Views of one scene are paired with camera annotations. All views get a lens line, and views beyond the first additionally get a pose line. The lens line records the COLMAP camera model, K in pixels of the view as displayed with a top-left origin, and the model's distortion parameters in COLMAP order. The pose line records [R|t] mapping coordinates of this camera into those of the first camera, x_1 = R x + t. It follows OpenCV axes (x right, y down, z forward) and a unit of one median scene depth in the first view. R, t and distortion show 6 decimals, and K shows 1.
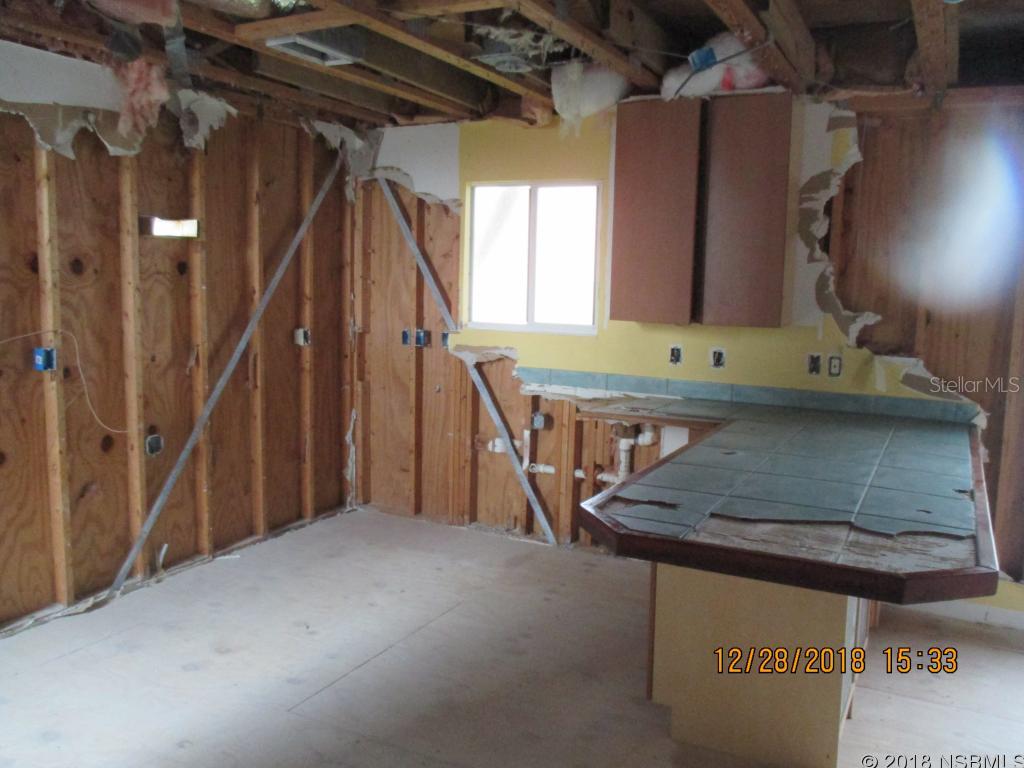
lens RADIAL K [[864.6, 0, 516.7], [0, 864.6, 388.3], [0, 0, 1]] dist [0.000412, 0.011915]
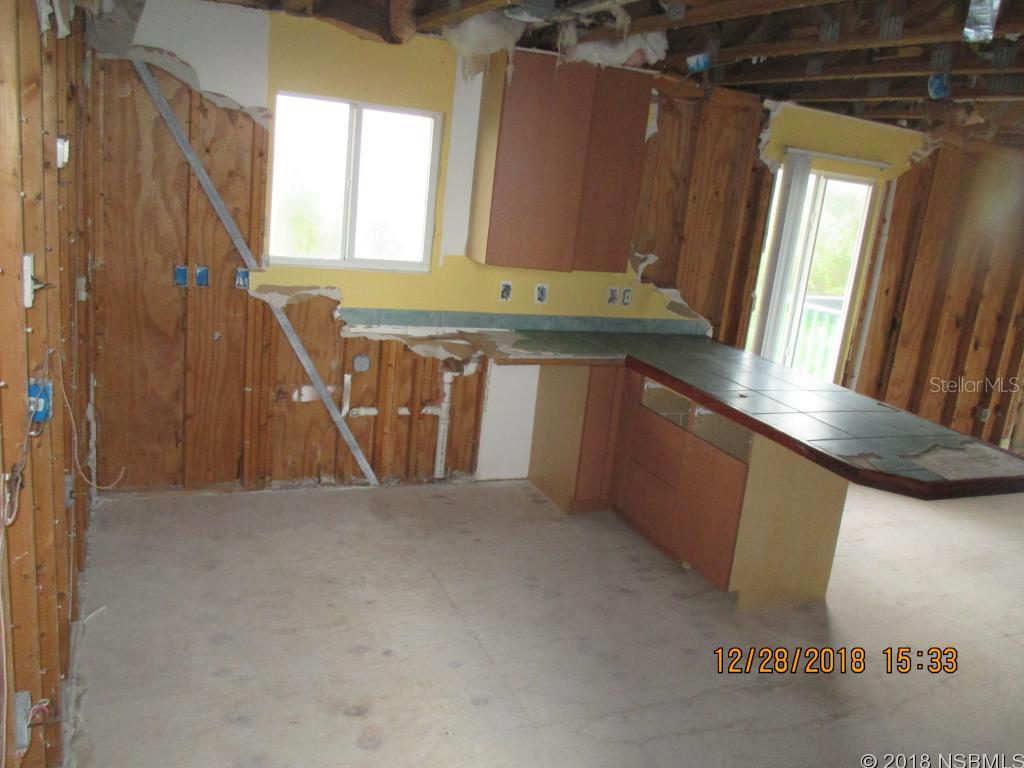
lens RADIAL K [[864.6, 0, 517.2], [0, 864.6, 380.3], [0, 0, 1]] dist [0.000412, 0.011915]
pose [[0.622774, -0.148116, 0.768254, -0.602104], [0.007884, 0.983056, 0.183138, -0.116671], [-0.782362, -0.107996, 0.613390, 0.289487]]
